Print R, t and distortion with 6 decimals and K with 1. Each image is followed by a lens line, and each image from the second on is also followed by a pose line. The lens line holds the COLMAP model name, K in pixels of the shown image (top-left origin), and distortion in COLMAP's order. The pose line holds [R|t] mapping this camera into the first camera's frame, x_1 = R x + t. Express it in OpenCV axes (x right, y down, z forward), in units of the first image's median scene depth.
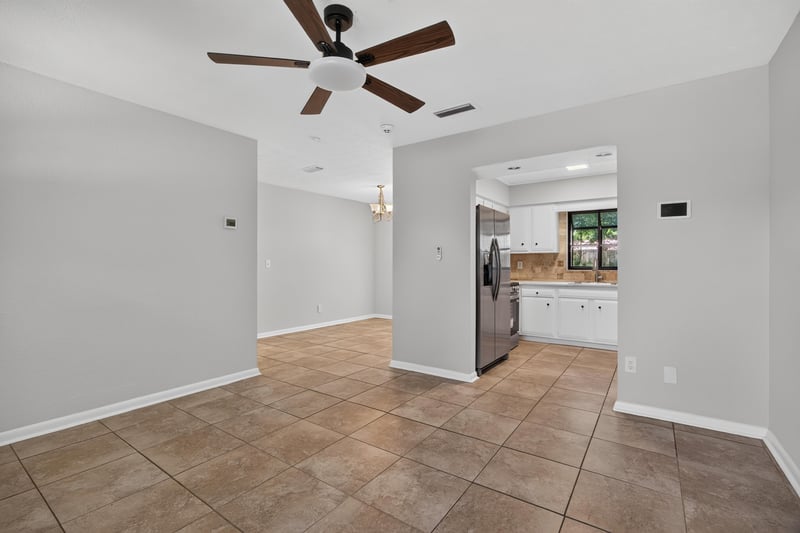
lens RADIAL K [[367.2, 0, 402.6], [0, 367.2, 268.4], [0, 0, 1]] dist [-0.002576, 0.000788]
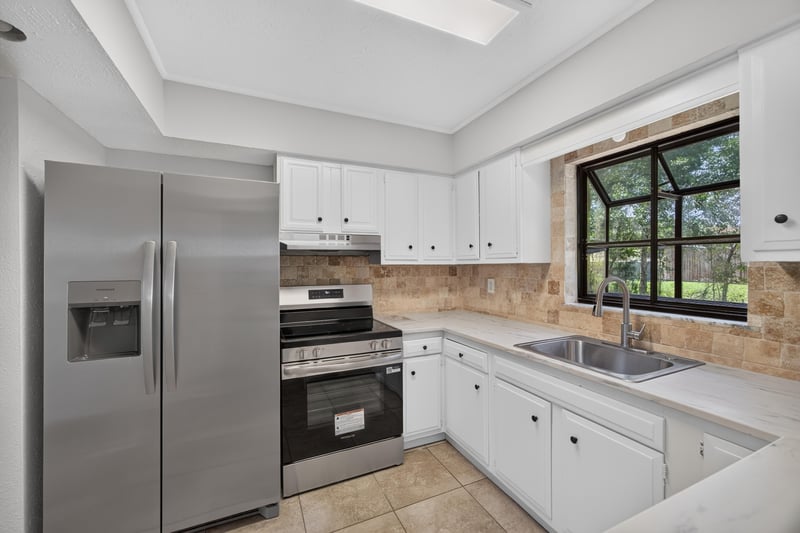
lens RADIAL K [[315.0, 0, 408.9], [0, 315.0, 267.7], [0, 0, 1]] dist [-0.004203, 0.004402]
pose [[0.876907, 0.005810, -0.480624, 0.458621], [-0.010269, 0.999925, -0.006648, -0.032289], [0.480550, 0.010765, 0.876901, 0.591890]]
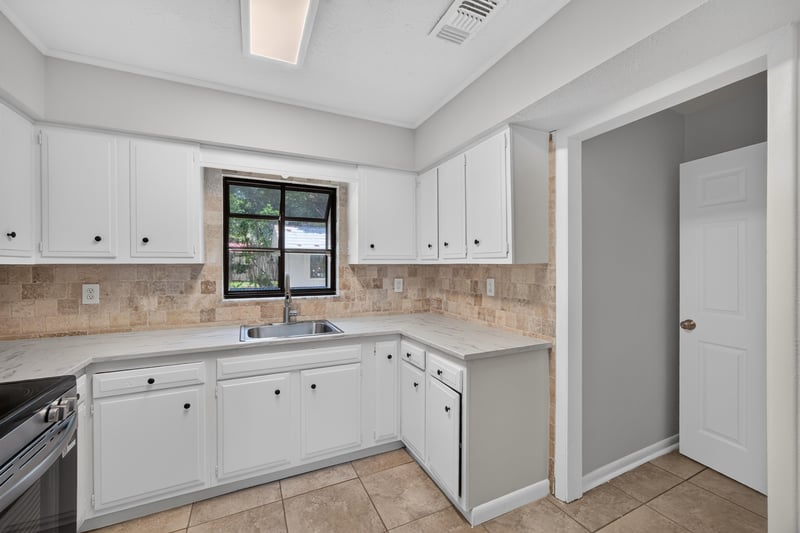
lens RADIAL K [[315.0, 0, 388.6], [0, 315.0, 268.2], [0, 0, 1]] dist [-0.004203, 0.004402]
pose [[0.511954, -0.000552, 0.859012, 0.211956], [0.013872, 0.999875, -0.007625, -0.030509], [-0.858901, 0.015819, 0.511898, 0.611689]]
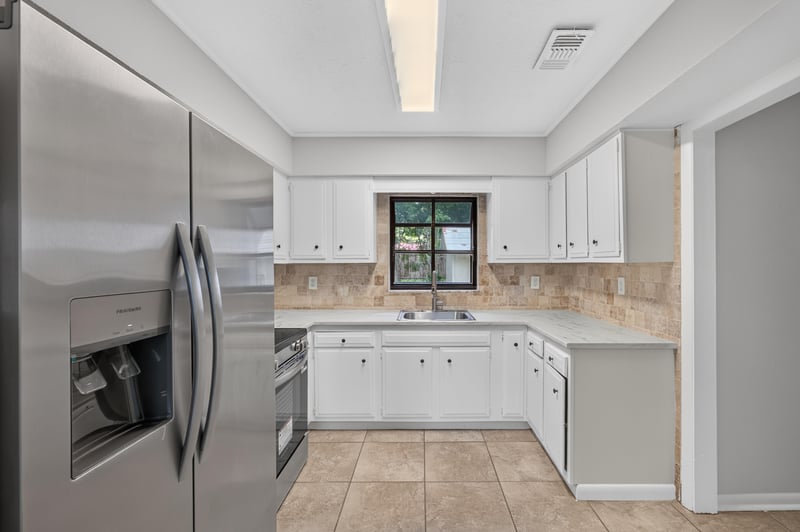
lens RADIAL K [[315.0, 0, 418.1], [0, 315.0, 267.1], [0, 0, 1]] dist [-0.004203, 0.004402]
pose [[0.824977, 0.000338, 0.565166, 0.188114], [0.006921, 0.999919, -0.010701, -0.029151], [-0.565123, 0.012739, 0.824908, 0.532157]]
